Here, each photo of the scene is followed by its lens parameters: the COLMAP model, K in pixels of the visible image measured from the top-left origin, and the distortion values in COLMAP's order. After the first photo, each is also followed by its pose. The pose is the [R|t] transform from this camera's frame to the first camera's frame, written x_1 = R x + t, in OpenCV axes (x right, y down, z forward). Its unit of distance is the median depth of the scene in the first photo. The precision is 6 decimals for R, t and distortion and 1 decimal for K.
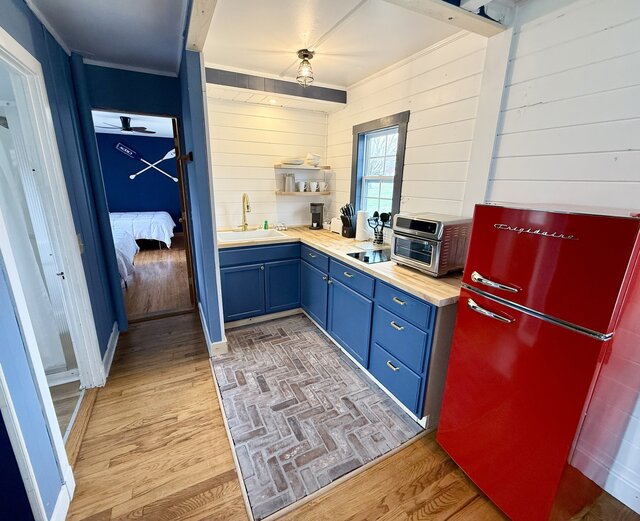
lens RADIAL K [[280.9, 0, 315.9], [0, 280.9, 256.1], [0, 0, 1]] dist [-0.011363, -0.000078]
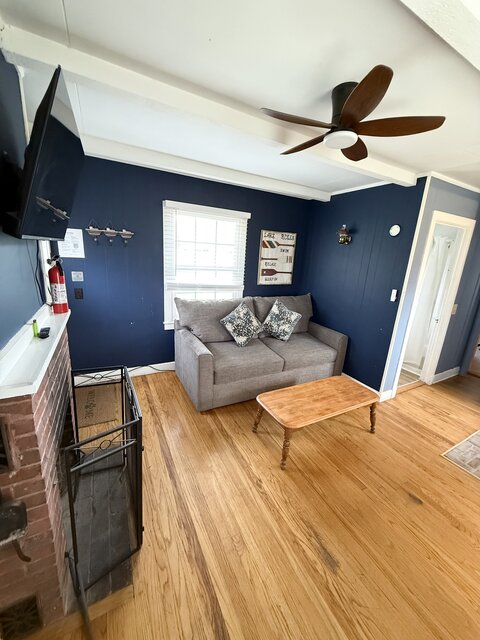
lens RADIAL K [[254.6, 0, 239.5], [0, 254.6, 315.3], [0, 0, 1]] dist [0.000597, -0.000357]
pose [[0.020524, 0.231418, -0.972638, 0.671929], [-0.321855, 0.922584, 0.212717, 0.080687], [0.946567, 0.308682, 0.093418, -0.431345]]
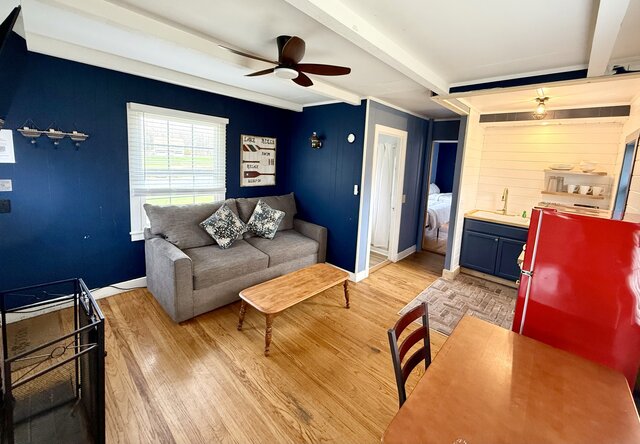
lens RADIAL K [[265.7, 0, 331.2], [0, 265.7, 190.4], [0, 0, 1]] dist [-0.000890, 0.000330]
pose [[0.374312, 0.114536, -0.920202, 0.848134], [-0.293773, 0.955875, -0.000522, 0.061242], [0.879539, 0.270526, 0.391443, -0.384694]]
